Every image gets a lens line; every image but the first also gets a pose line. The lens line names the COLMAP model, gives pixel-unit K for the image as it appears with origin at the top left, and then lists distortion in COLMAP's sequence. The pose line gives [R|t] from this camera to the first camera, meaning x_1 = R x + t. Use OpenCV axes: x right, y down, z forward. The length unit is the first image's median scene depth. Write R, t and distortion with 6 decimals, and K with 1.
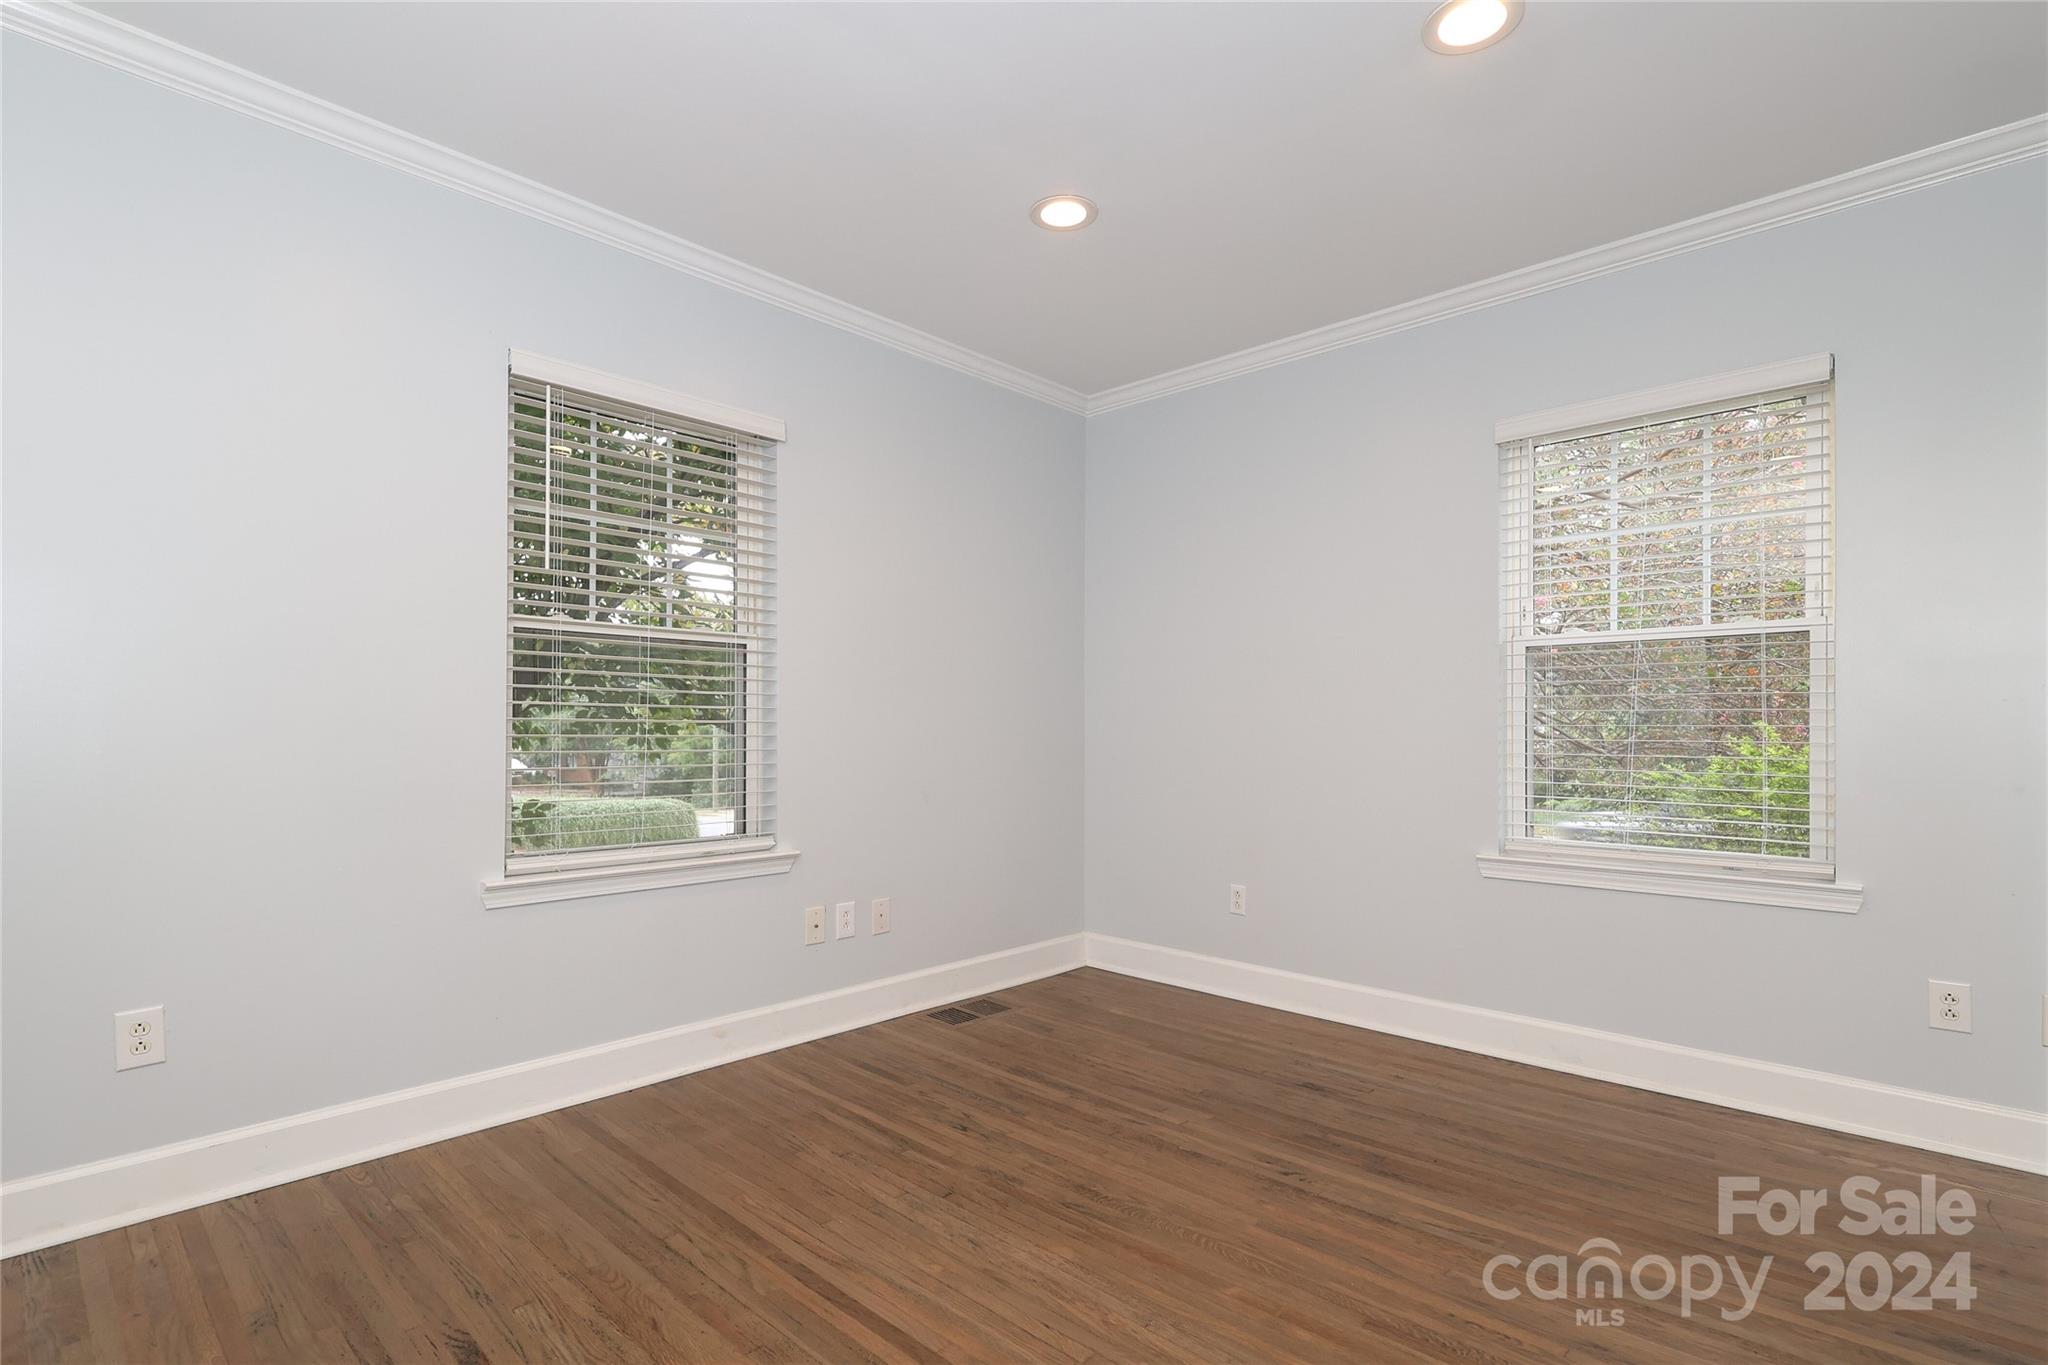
lens RADIAL K [[981.5, 0, 1030.7], [0, 981.5, 695.8], [0, 0, 1]] dist [-0.000206, 0.000363]
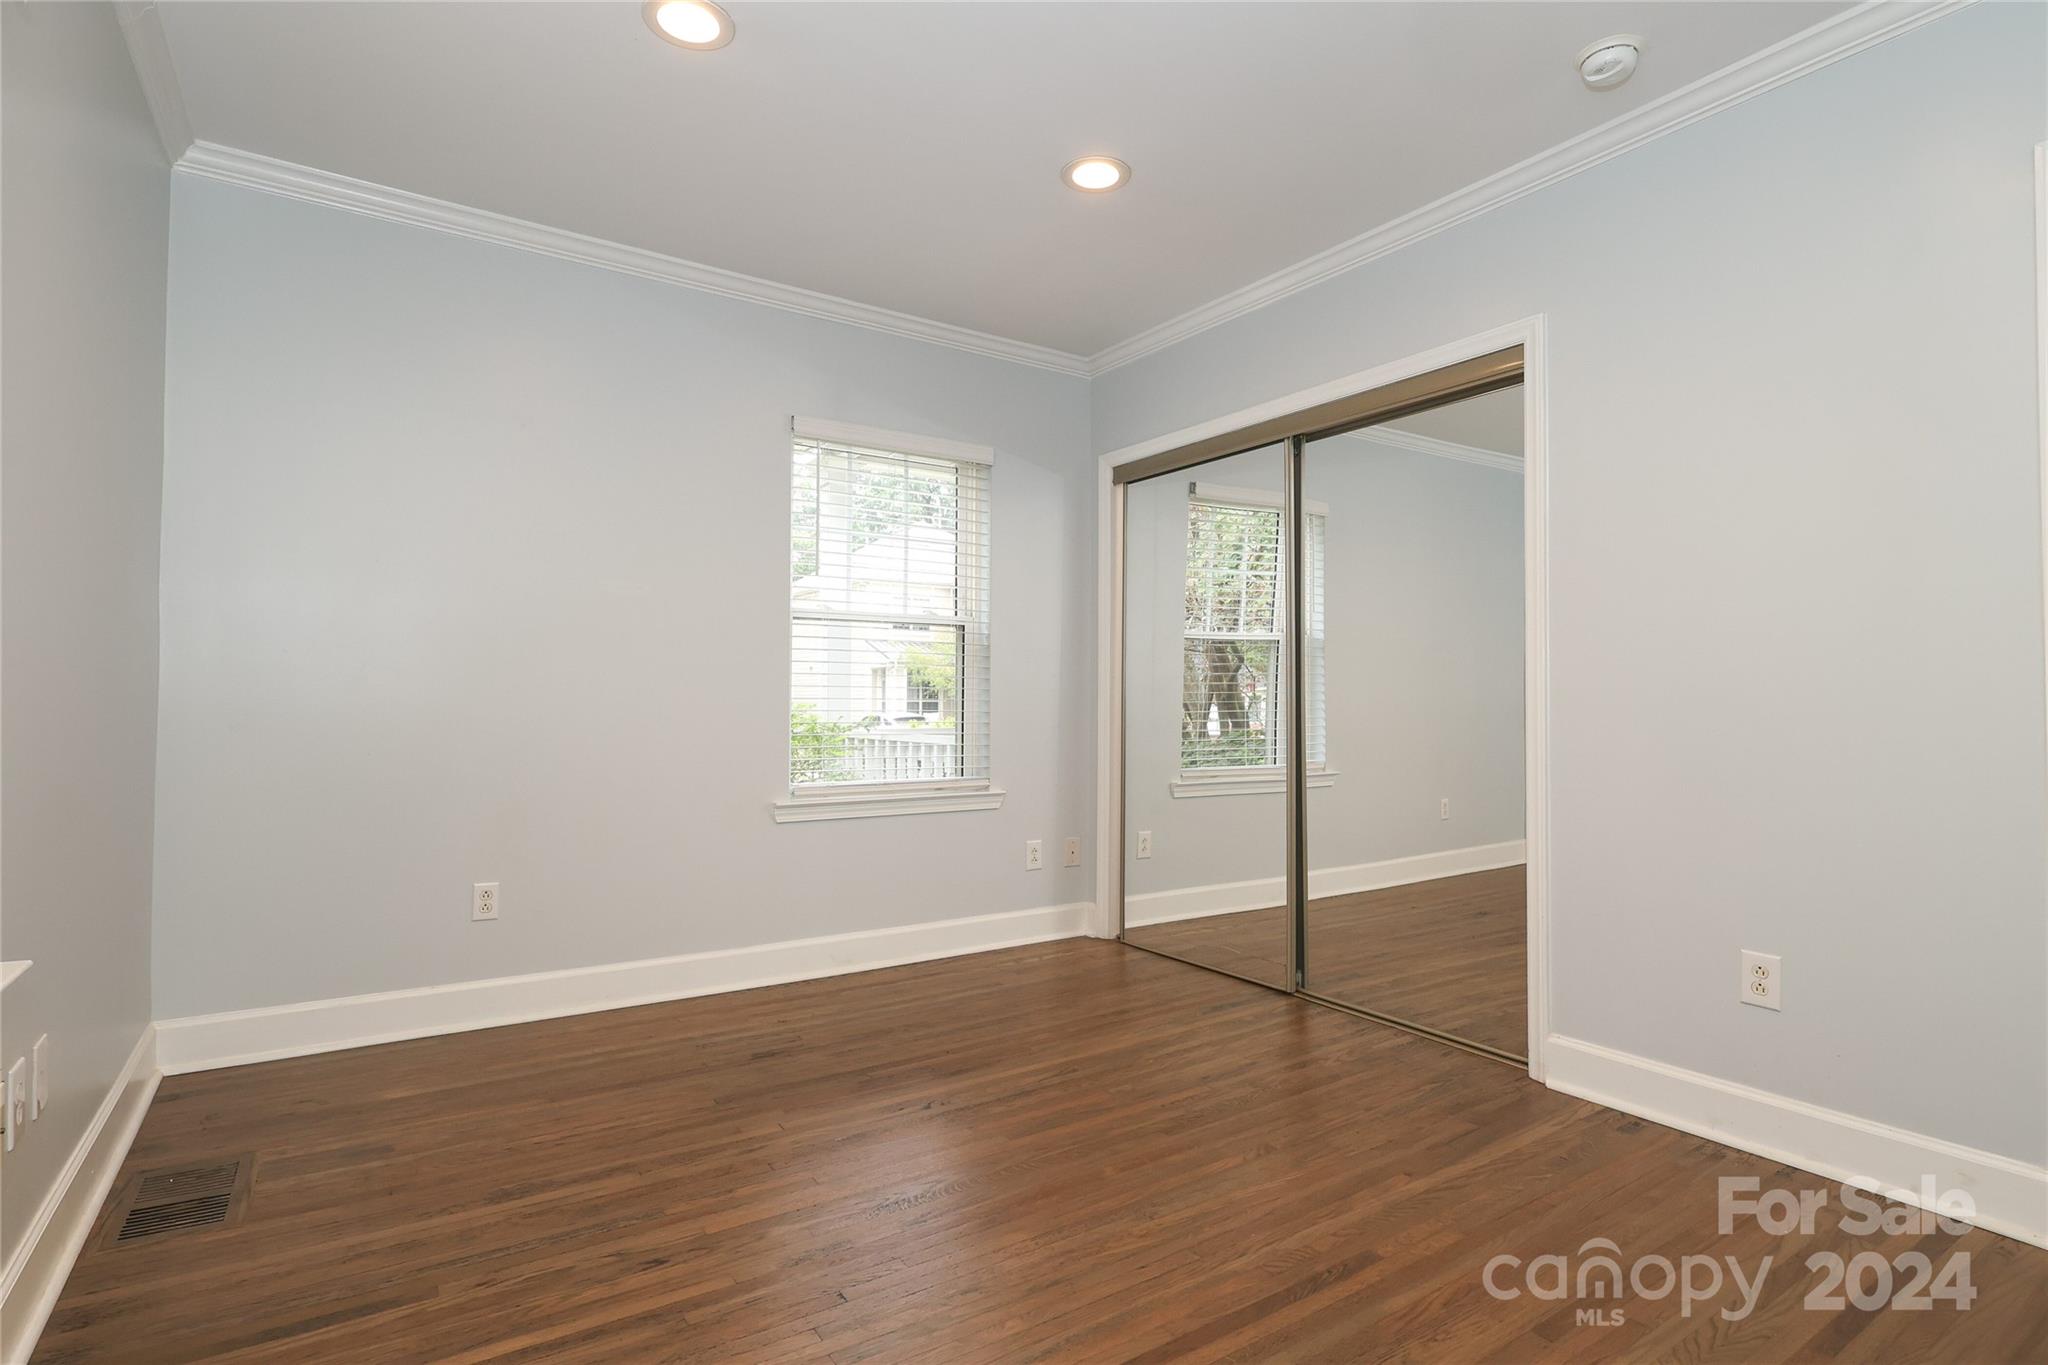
lens RADIAL K [[991.2, 0, 1021.6], [0, 991.2, 685.0], [0, 0, 1]] dist [-0.000663, 0.000153]
pose [[0.233089, 0.010872, 0.972395, -0.657909], [-0.045657, 0.998957, -0.000224, 0.019659], [-0.971383, -0.044345, 0.233342, 0.570966]]
